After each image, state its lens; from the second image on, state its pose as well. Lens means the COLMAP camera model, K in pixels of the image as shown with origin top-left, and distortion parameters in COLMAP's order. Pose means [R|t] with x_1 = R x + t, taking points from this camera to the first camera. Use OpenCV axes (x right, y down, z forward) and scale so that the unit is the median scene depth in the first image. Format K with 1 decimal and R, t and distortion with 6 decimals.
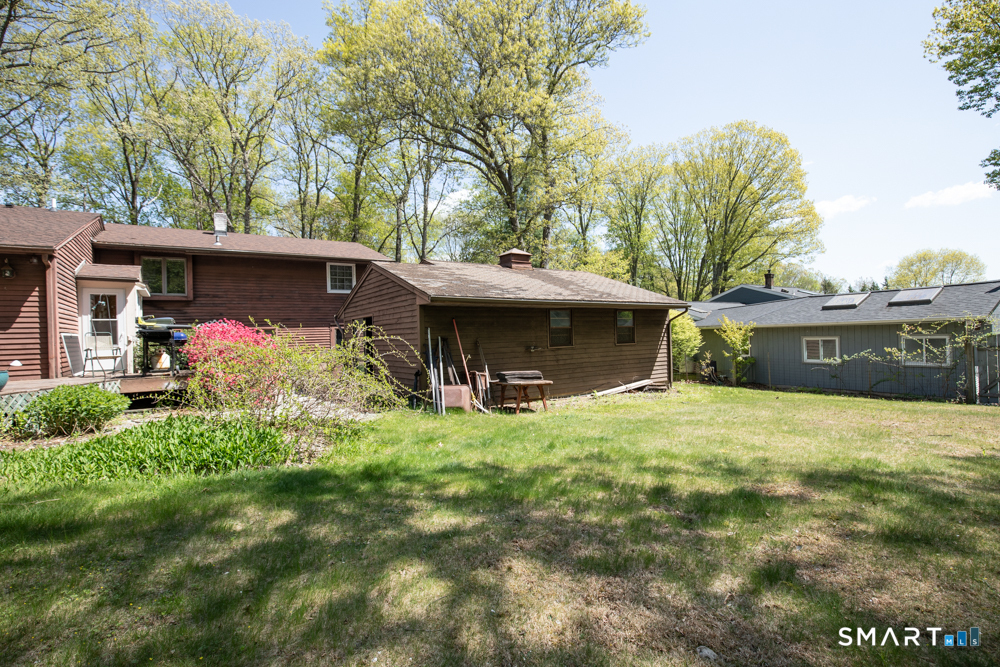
lens RADIAL K [[476.4, 0, 504.7], [0, 476.4, 335.7], [0, 0, 1]] dist [-0.029005, 0.002662]
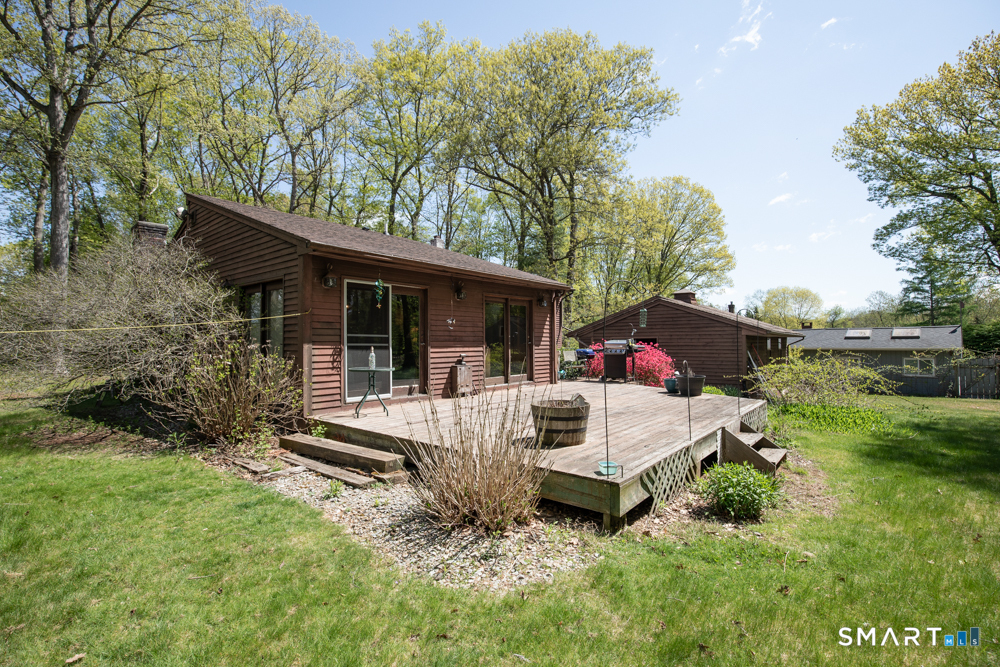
lens RADIAL K [[476.4, 0, 497.2], [0, 476.4, 334.0], [0, 0, 1]] dist [-0.029005, 0.002662]
pose [[0.963548, 0.028652, 0.265997, -0.276670], [-0.021936, 0.999362, -0.028184, -0.001818], [-0.266635, 0.021322, 0.963562, -0.051414]]
